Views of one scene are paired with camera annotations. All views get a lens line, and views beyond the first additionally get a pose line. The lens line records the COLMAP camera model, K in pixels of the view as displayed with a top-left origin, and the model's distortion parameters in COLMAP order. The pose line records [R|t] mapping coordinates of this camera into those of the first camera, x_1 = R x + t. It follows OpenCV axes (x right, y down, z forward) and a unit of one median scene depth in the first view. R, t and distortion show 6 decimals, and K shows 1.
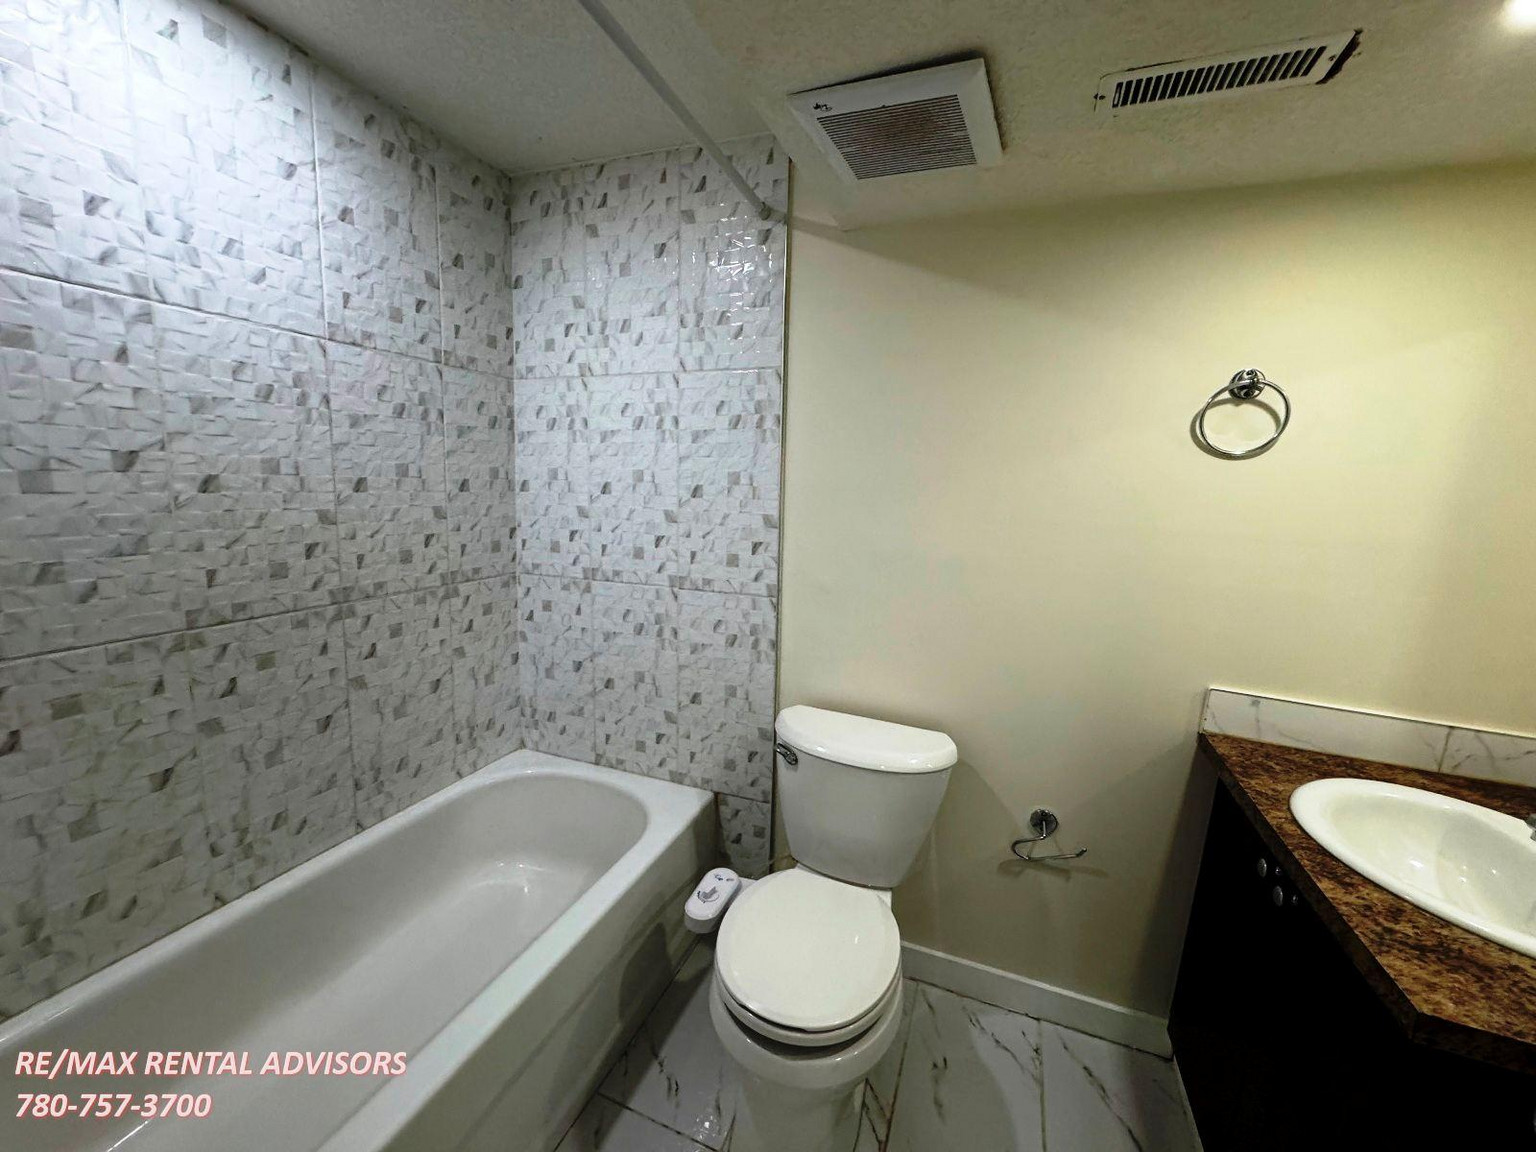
lens RADIAL K [[610.4, 0, 763.8], [0, 610.4, 577.5], [0, 0, 1]] dist [-0.002452, -0.000332]
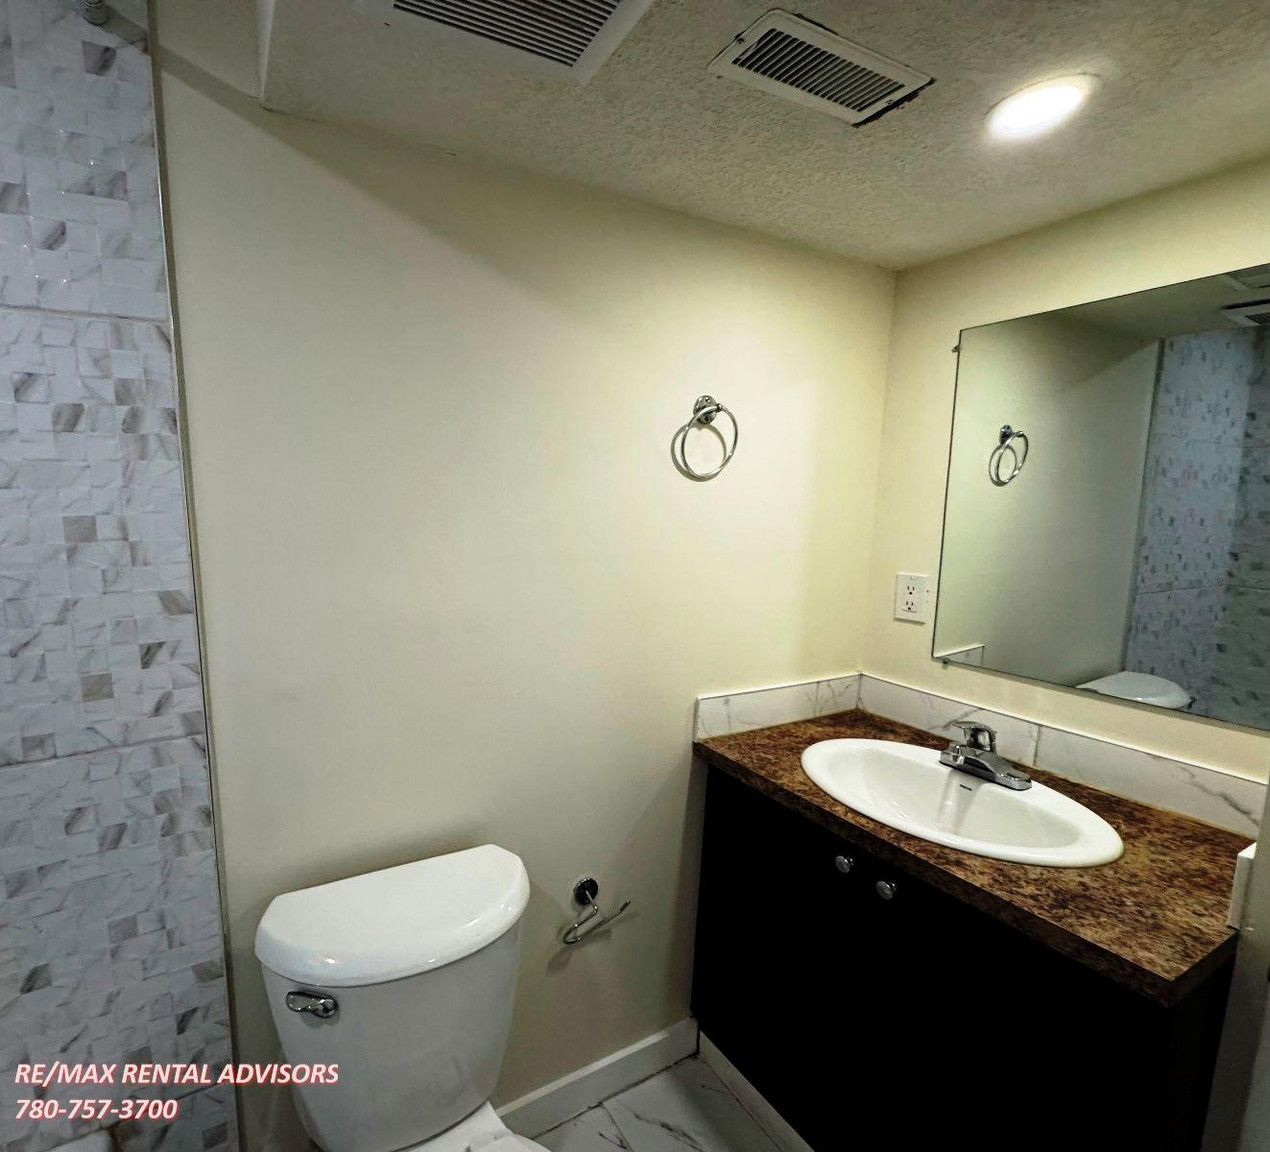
lens RADIAL K [[614.2, 0, 499.6], [0, 614.2, 577.2], [0, 0, 1]] dist [-0.002226, -0.000256]
pose [[0.679037, -0.132551, 0.722038, -0.211445], [0.142653, 0.988640, 0.047336, -0.111547], [-0.720110, 0.070857, 0.690232, 0.459243]]
